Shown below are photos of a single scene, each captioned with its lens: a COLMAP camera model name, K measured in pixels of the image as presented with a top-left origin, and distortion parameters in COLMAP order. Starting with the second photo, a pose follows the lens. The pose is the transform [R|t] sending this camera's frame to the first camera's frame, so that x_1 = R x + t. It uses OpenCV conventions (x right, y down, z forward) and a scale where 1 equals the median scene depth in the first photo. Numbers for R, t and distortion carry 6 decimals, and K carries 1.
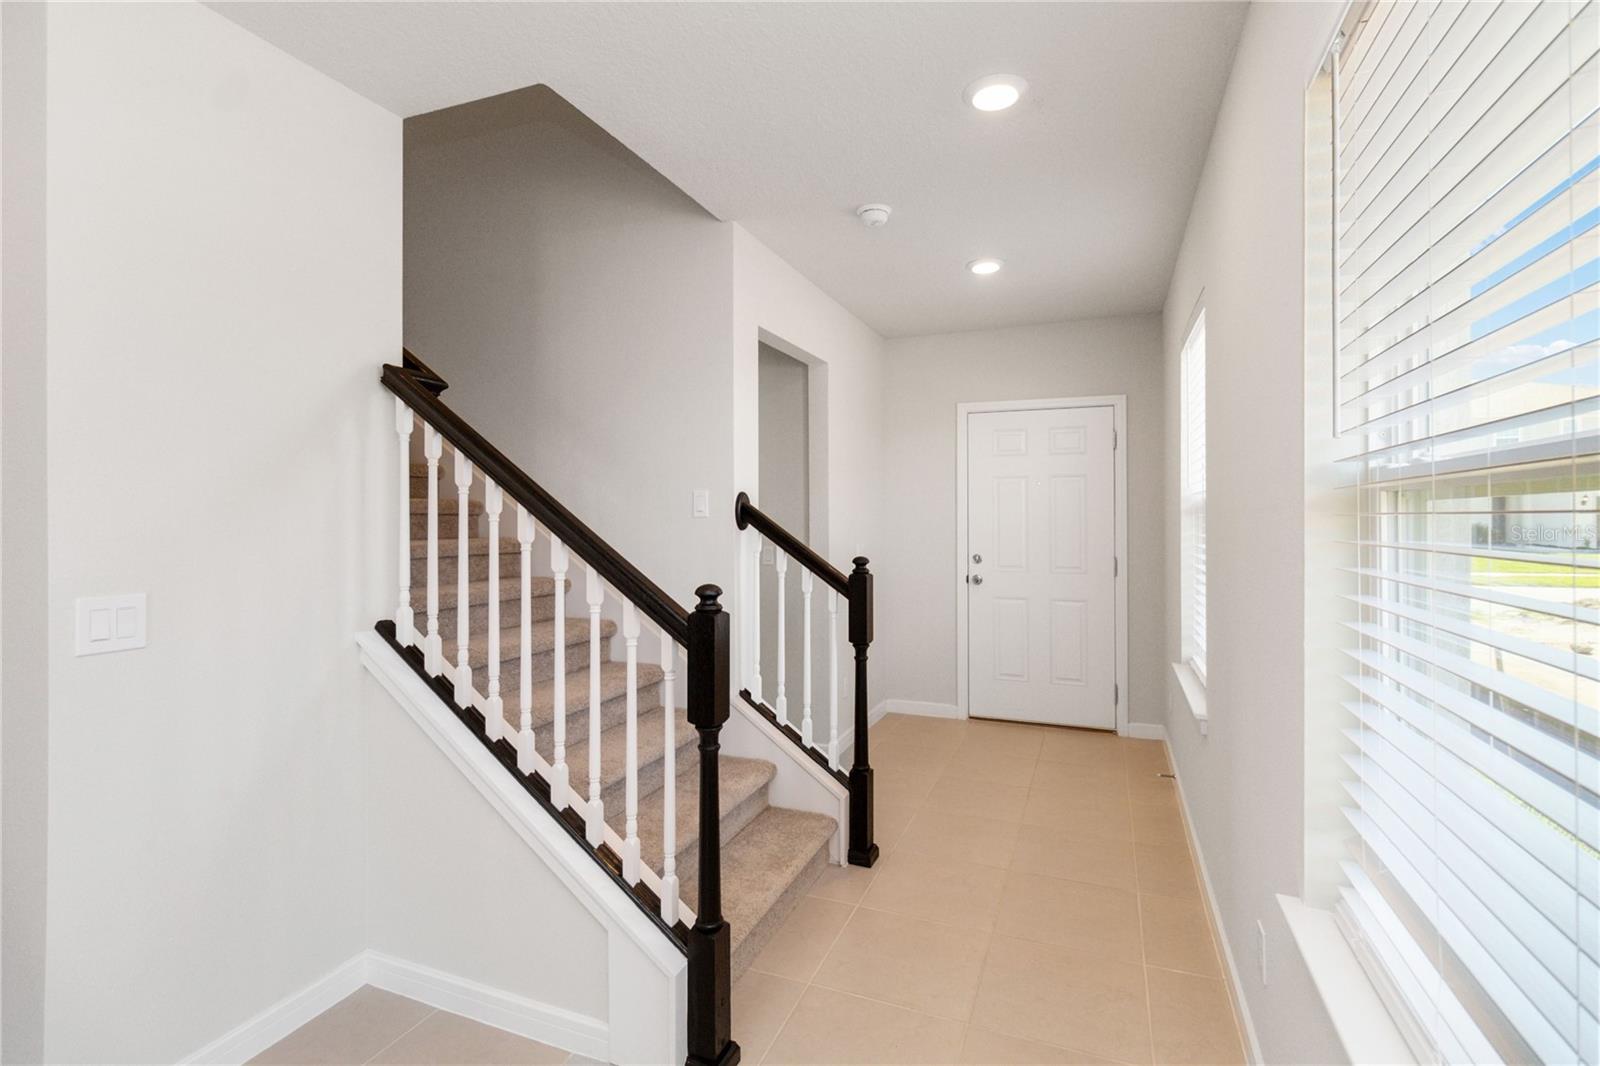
lens RADIAL K [[738.5, 0, 813.7], [0, 738.5, 510.3], [0, 0, 1]] dist [0.002949, 0.000223]
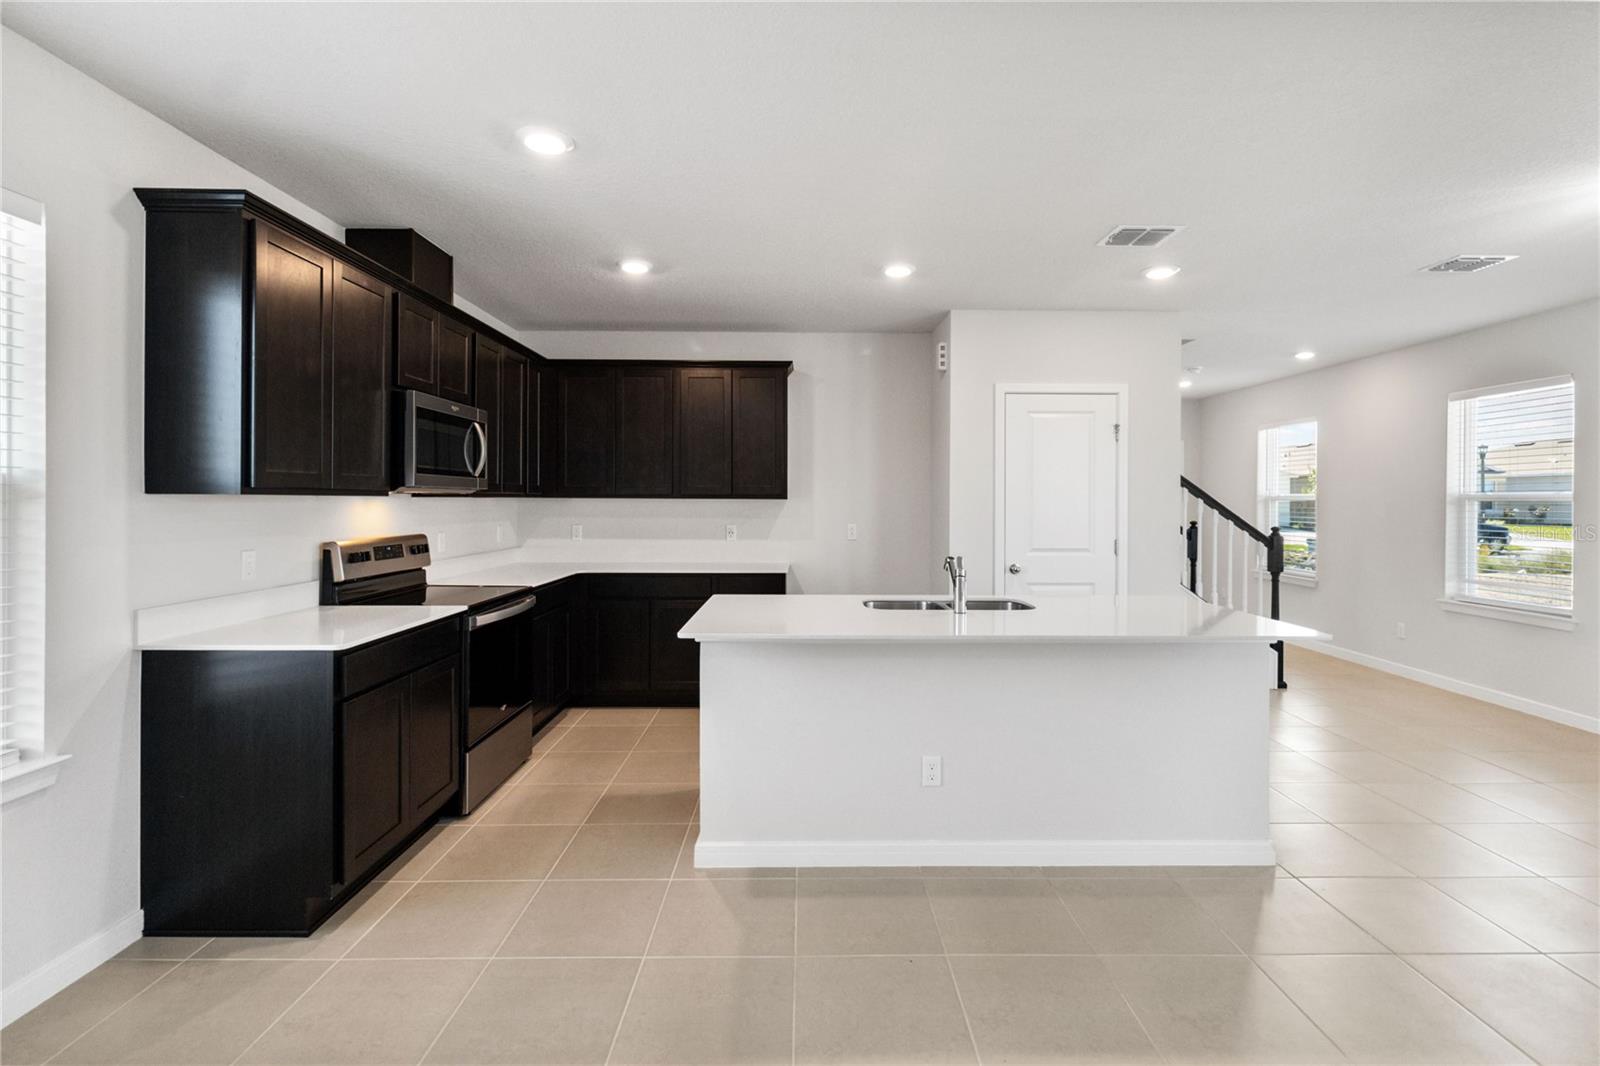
lens RADIAL K [[738.5, 0, 813.7], [0, 738.5, 510.3], [0, 0, 1]] dist [0.002949, 0.000223]
pose [[0.923916, -0.000679, 0.382596, -1.757798], [-0.008748, 0.999699, 0.022900, -0.010413], [-0.382496, -0.024504, 0.923632, -0.616335]]
